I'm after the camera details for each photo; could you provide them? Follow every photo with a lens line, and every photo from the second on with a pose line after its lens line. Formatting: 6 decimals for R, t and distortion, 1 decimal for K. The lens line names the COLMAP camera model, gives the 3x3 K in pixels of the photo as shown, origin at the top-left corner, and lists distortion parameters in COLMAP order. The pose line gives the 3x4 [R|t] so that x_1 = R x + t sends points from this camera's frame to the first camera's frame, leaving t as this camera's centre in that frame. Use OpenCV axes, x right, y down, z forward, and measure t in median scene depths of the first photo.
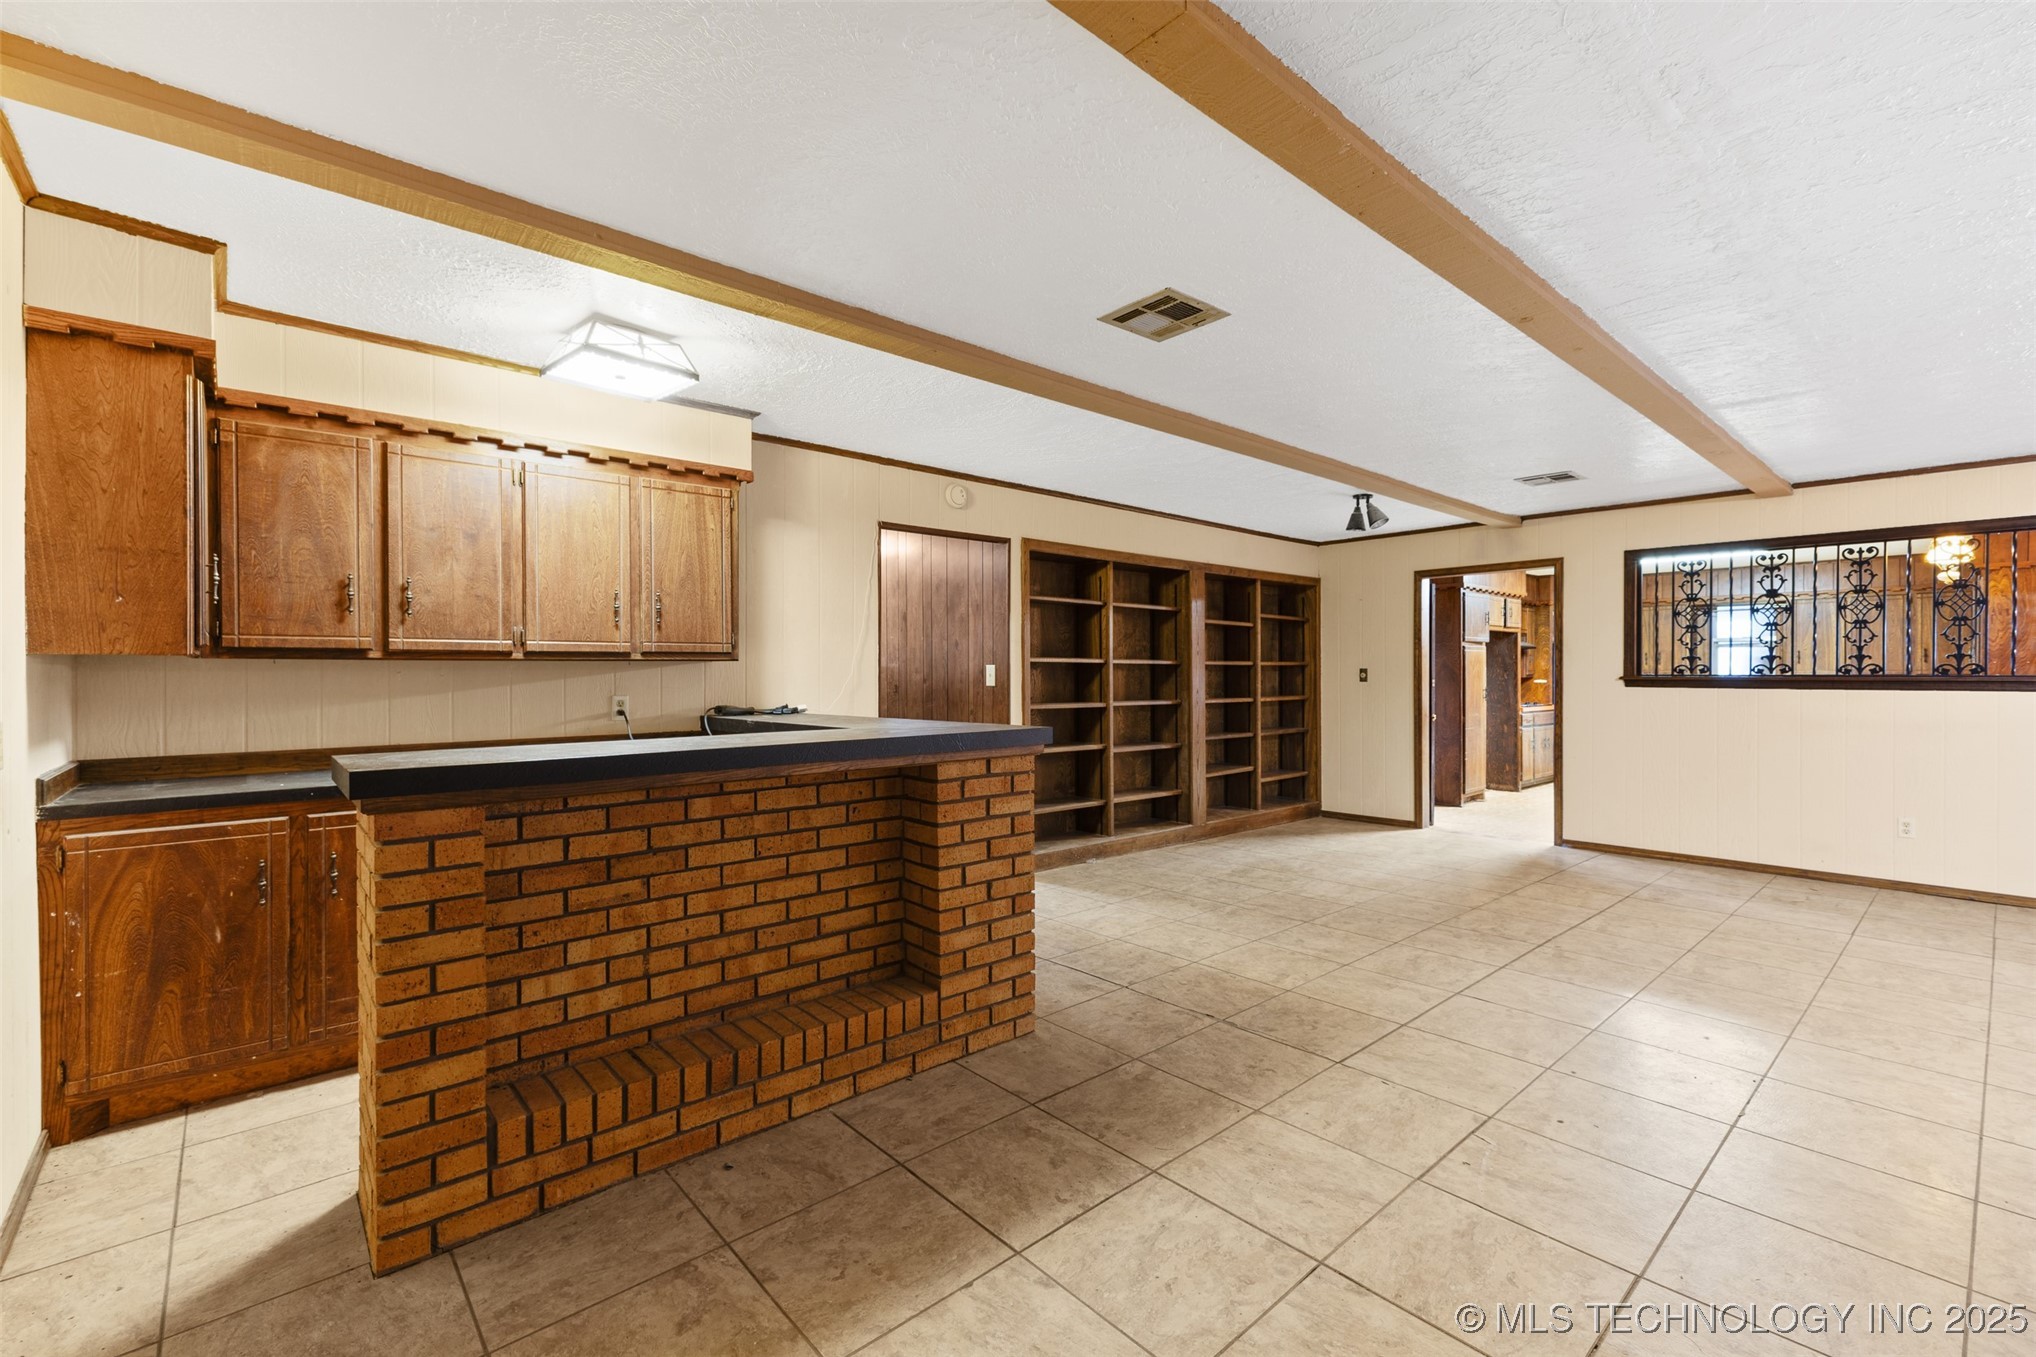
lens RADIAL K [[882.1, 0, 1016.8], [0, 882.1, 673.3], [0, 0, 1]] dist [0.015157, -0.004128]
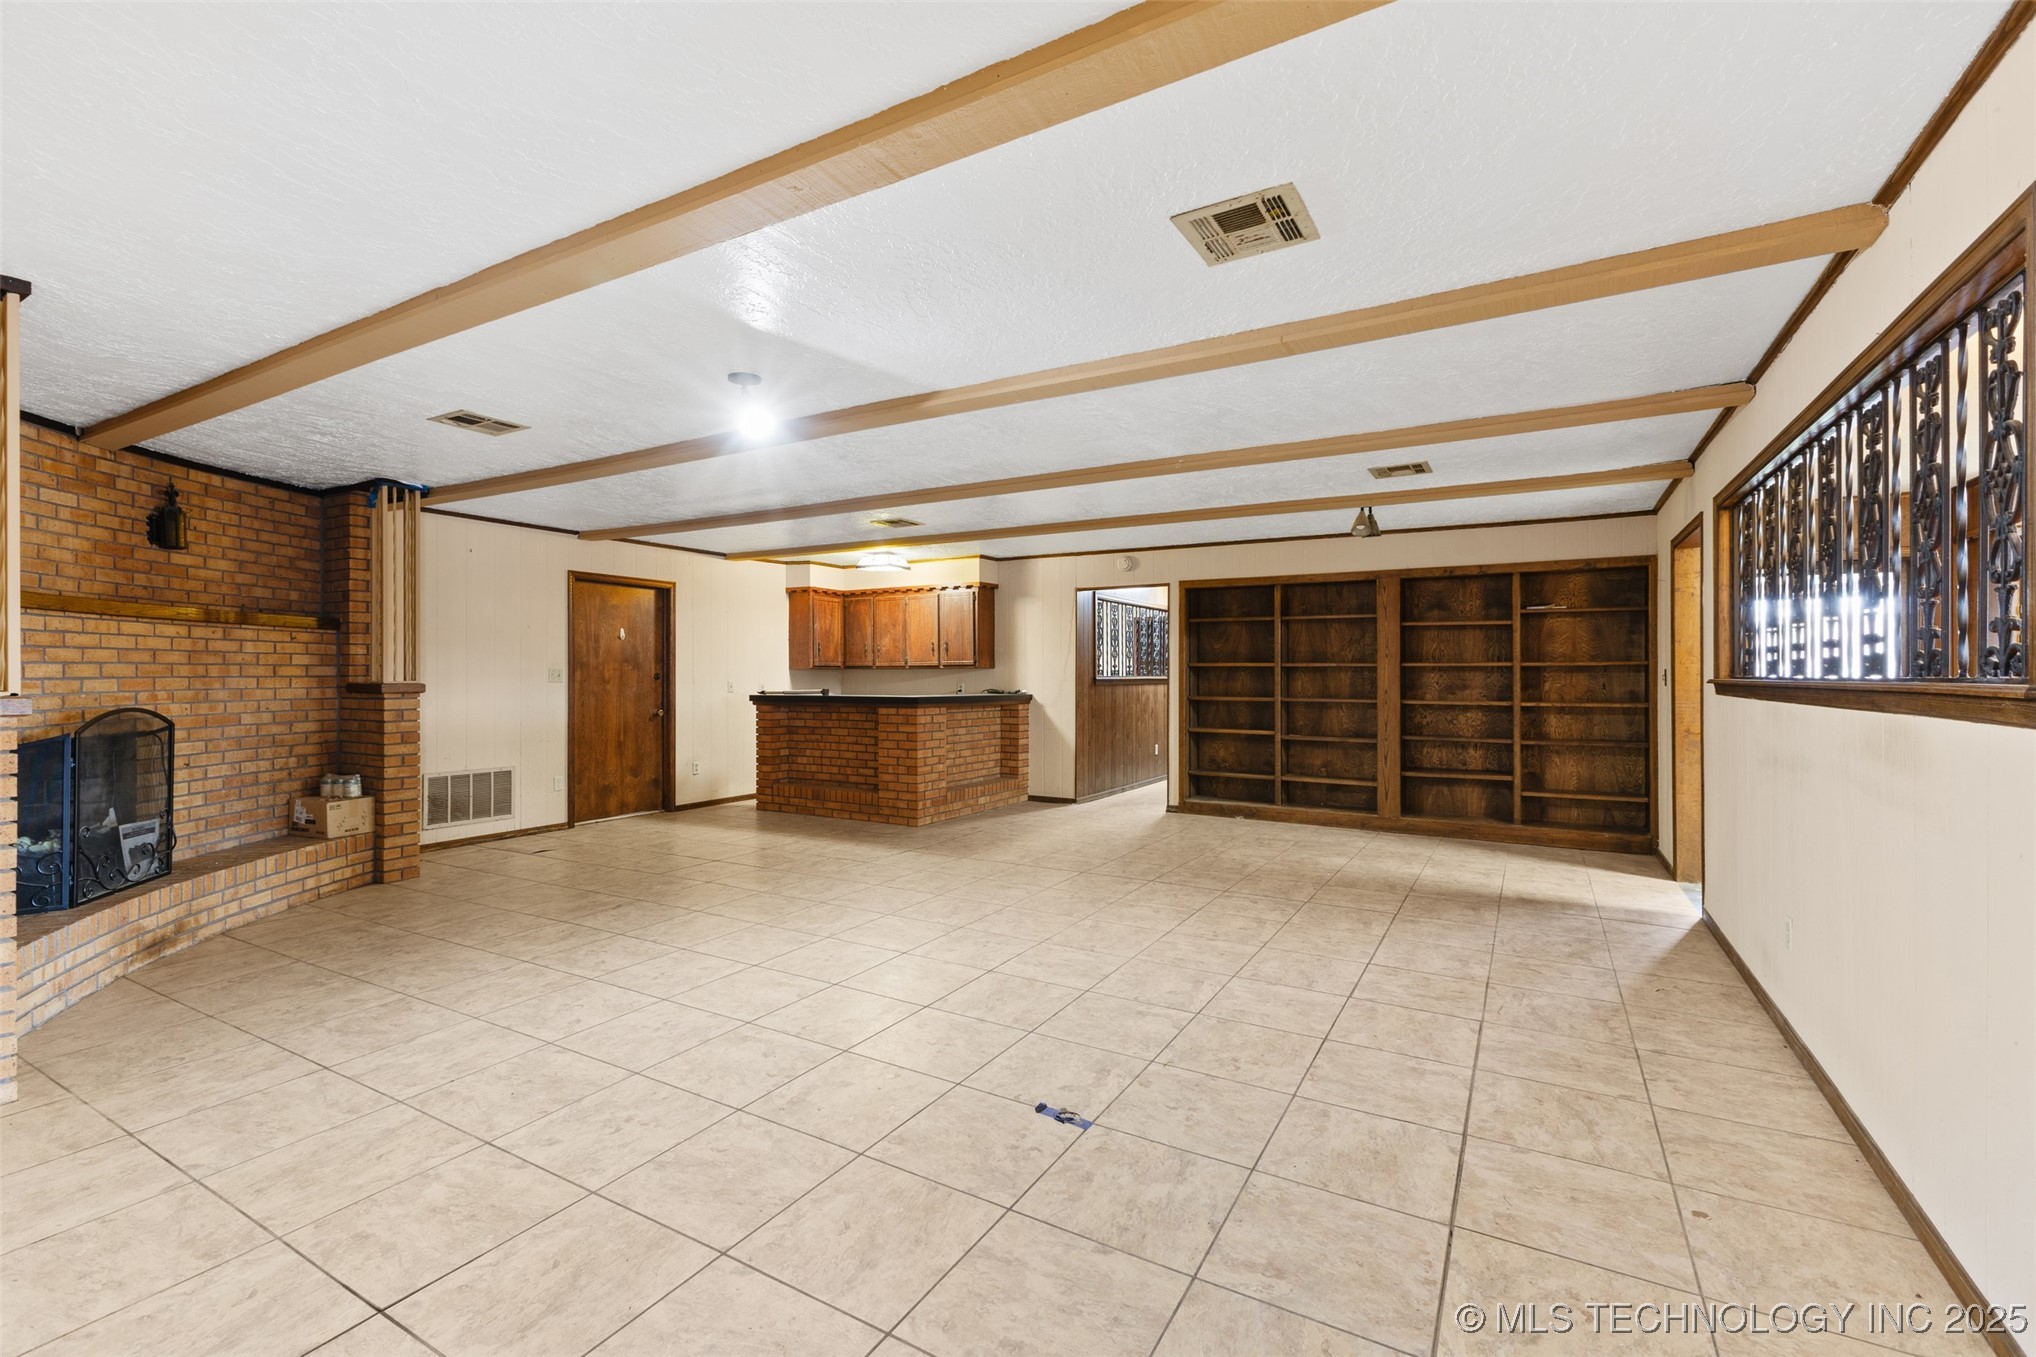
lens RADIAL K [[882.1, 0, 1011.7], [0, 882.1, 675.0], [0, 0, 1]] dist [0.015157, -0.004128]
pose [[0.303876, 0.000218, -0.952712, 1.925912], [-0.002316, 0.999997, -0.000510, 0.003410], [0.952709, 0.002362, 0.303876, 0.439698]]
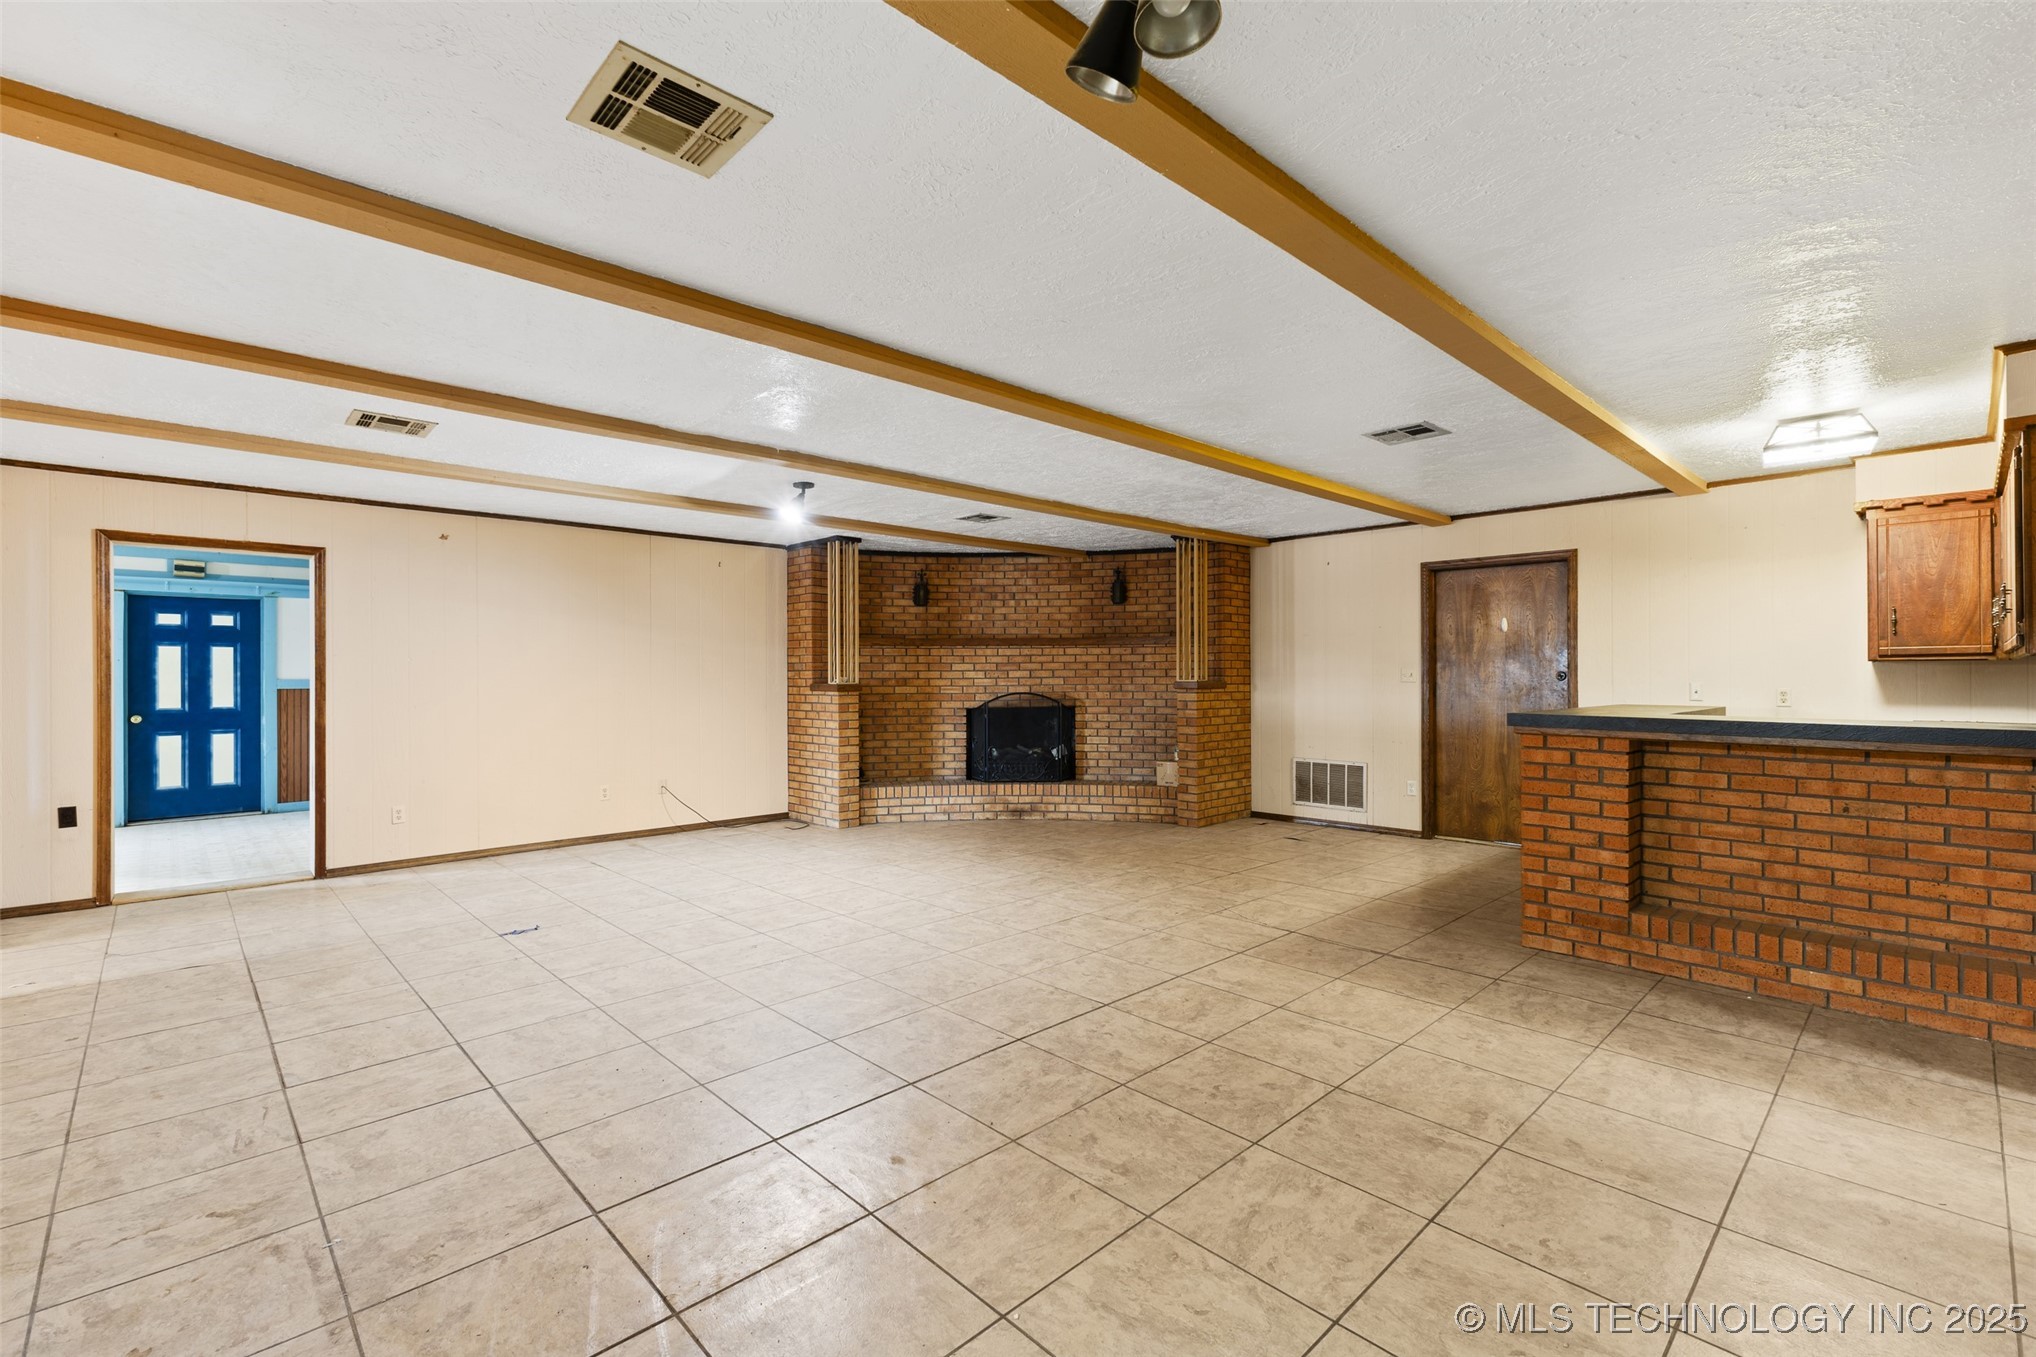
lens RADIAL K [[882.1, 0, 1023.5], [0, 882.1, 675.9], [0, 0, 1]] dist [0.015157, -0.004128]
pose [[-0.999234, 0.004325, -0.038902, 0.667048], [0.004254, 0.999989, 0.001889, 0.000867], [0.038910, 0.001722, -0.999241, 1.888820]]
